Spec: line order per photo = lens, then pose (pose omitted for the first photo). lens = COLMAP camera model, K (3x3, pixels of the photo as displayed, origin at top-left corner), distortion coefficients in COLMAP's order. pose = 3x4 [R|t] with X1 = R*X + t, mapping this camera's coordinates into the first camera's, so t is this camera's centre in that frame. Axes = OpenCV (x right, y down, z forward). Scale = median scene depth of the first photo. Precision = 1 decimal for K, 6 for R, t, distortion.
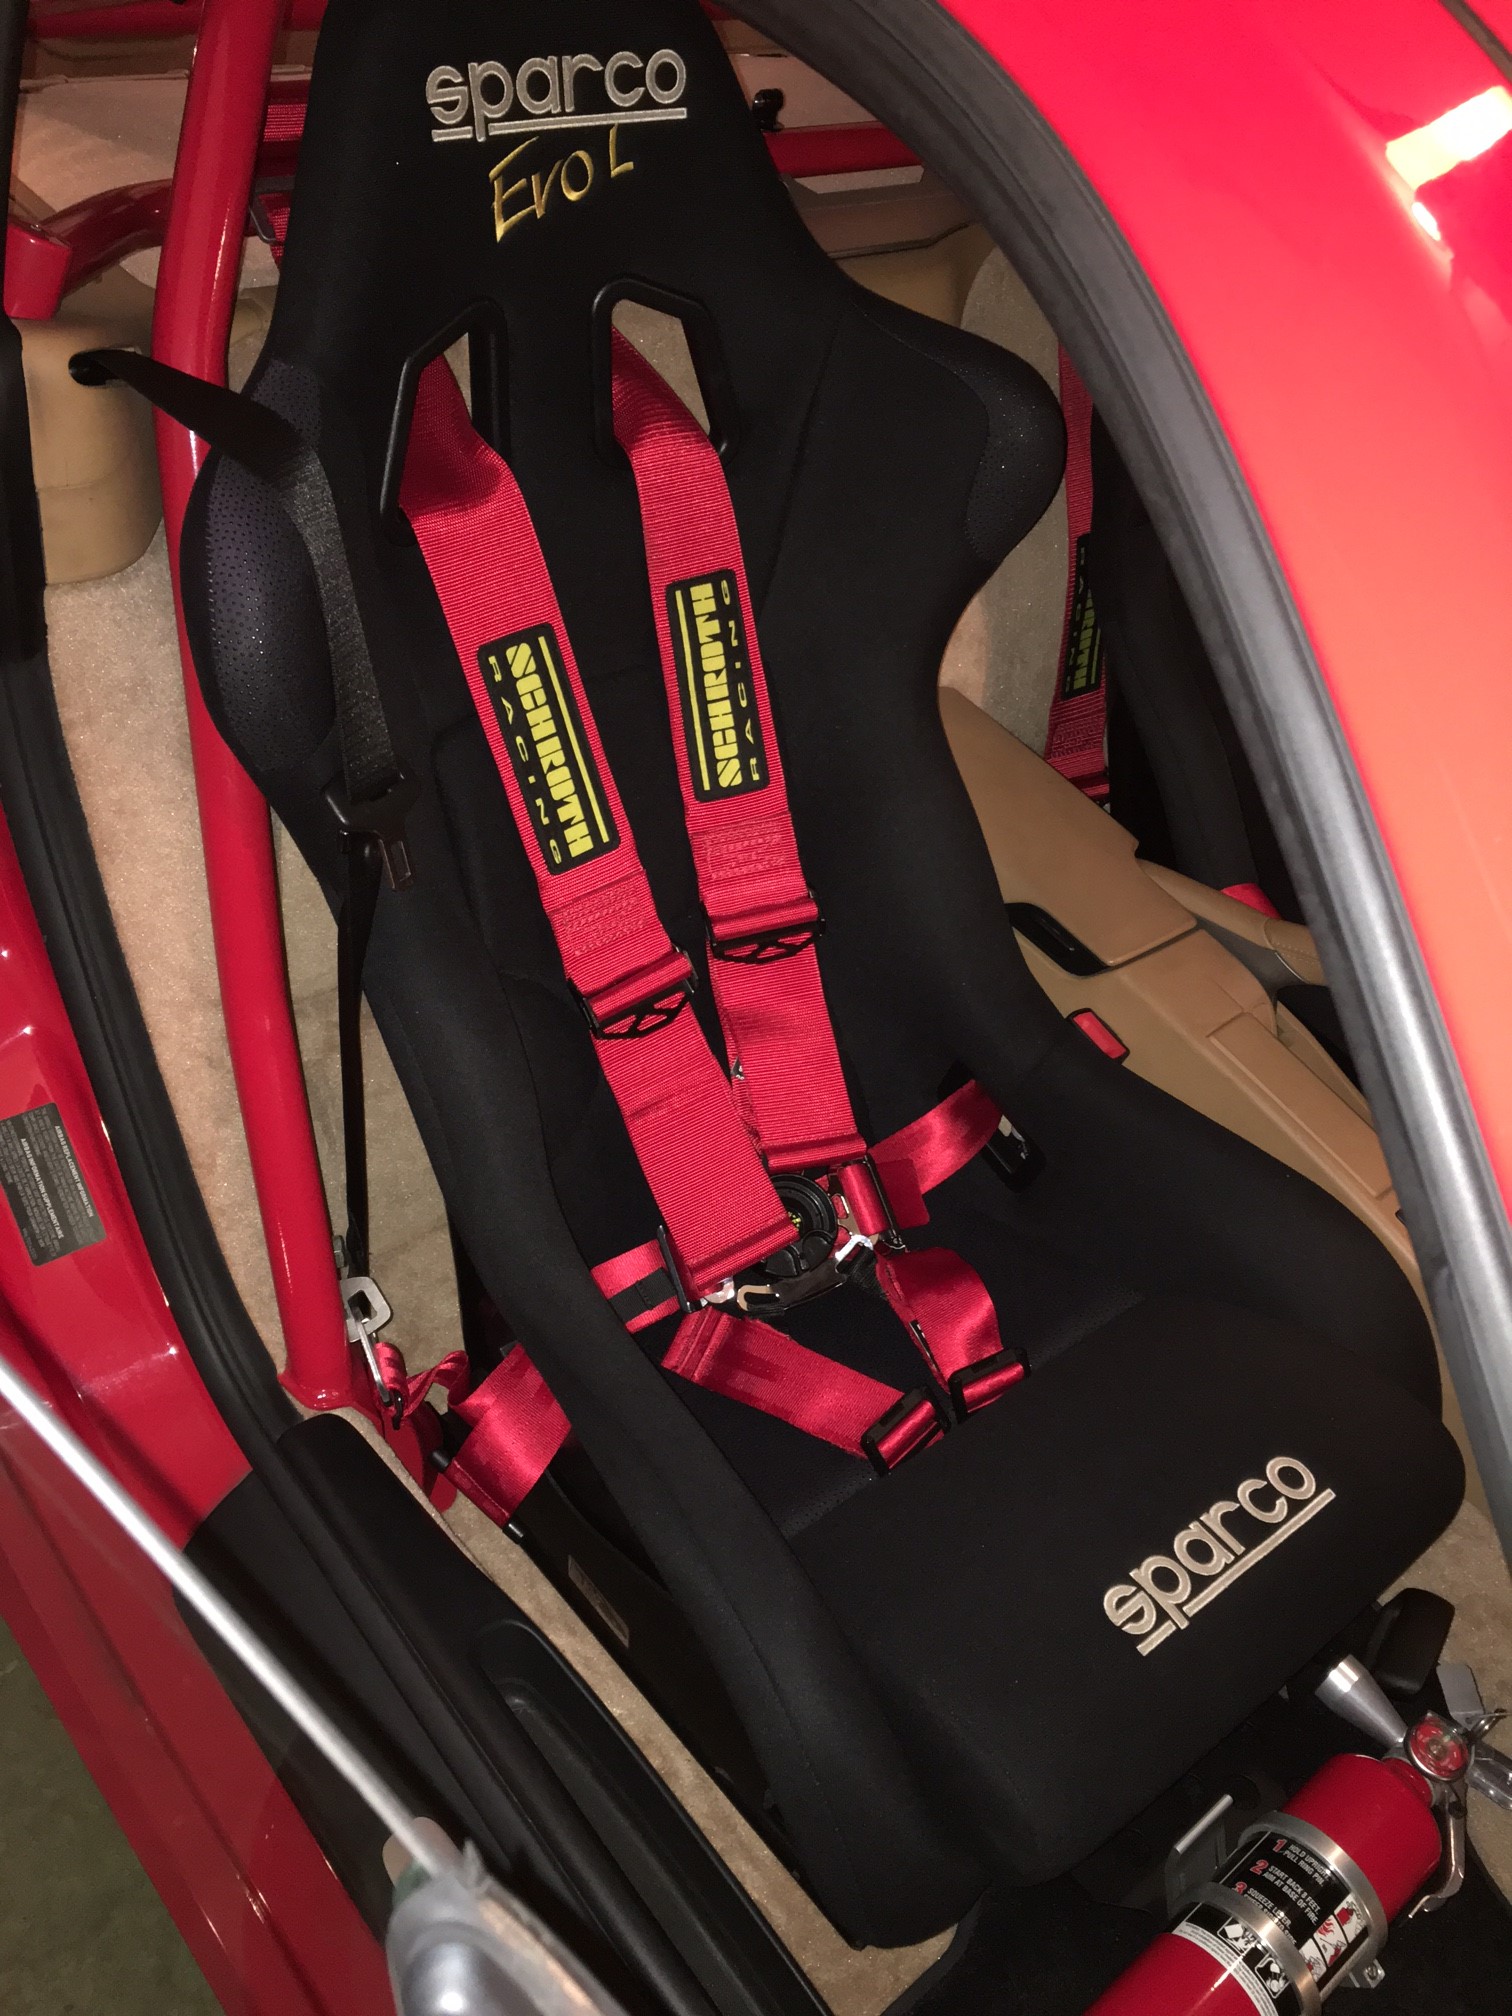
lens RADIAL K [[1572.6, 0, 756.0], [0, 1572.6, 1008.0], [0, 0, 1]] dist [0.004433, -0.046801]
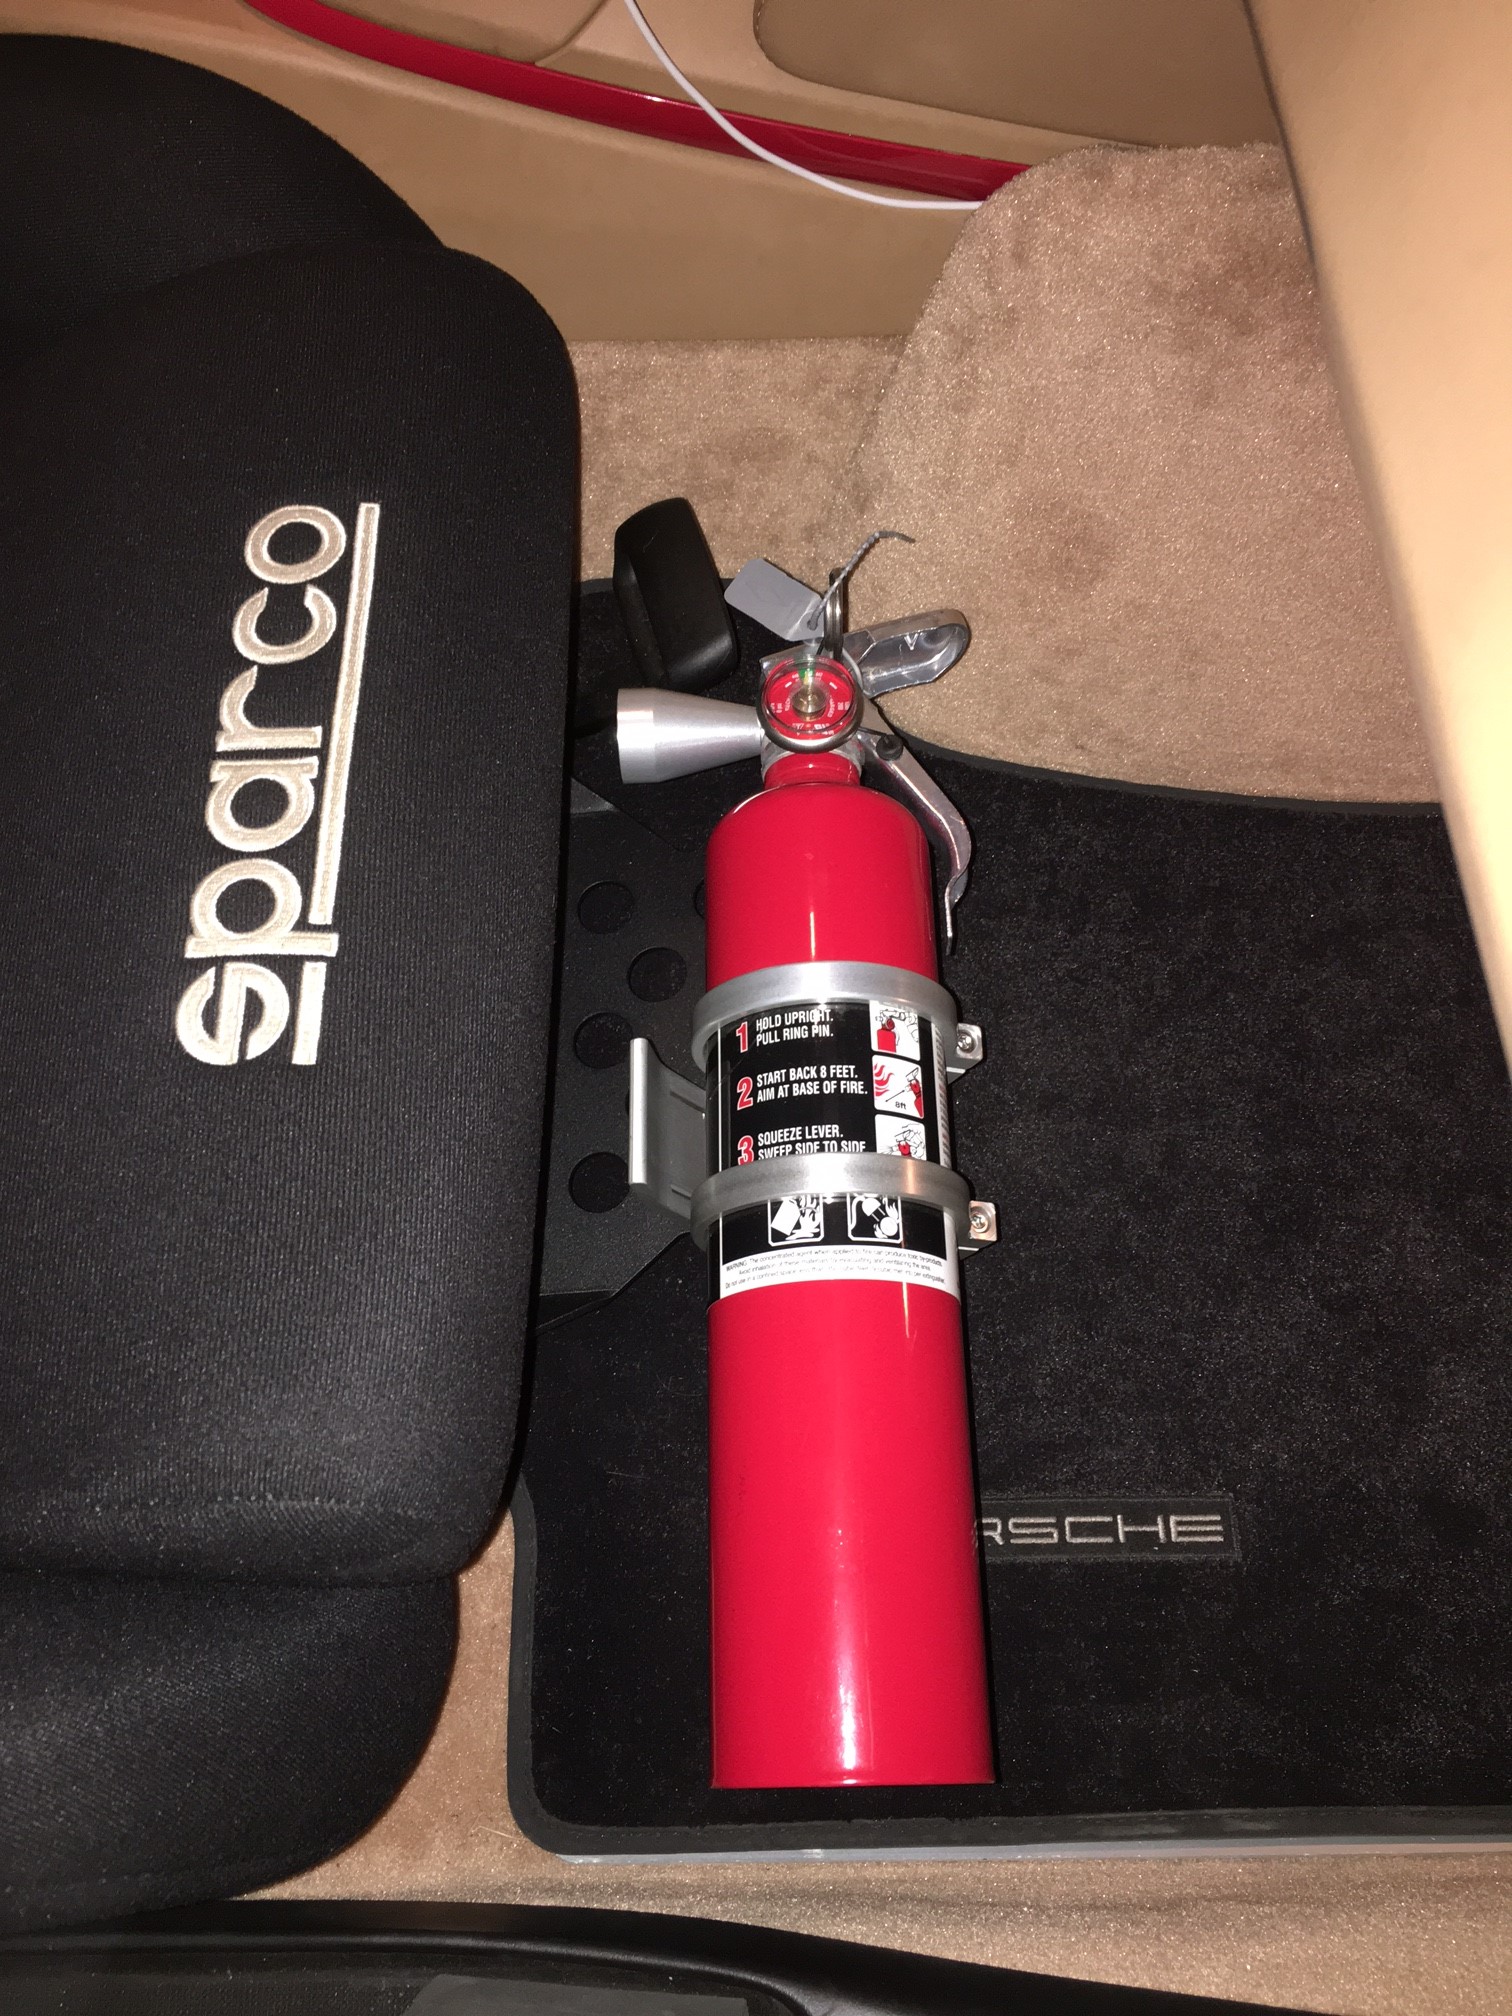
lens RADIAL K [[1572.6, 0, 756.0], [0, 1572.6, 1008.0], [0, 0, 1]] dist [0.004433, -0.046801]
pose [[0.606479, -0.778937, 0.159501, 0.253447], [0.600264, 0.580109, 0.550596, 0.213300], [-0.521407, -0.238183, 0.819392, 0.525721]]
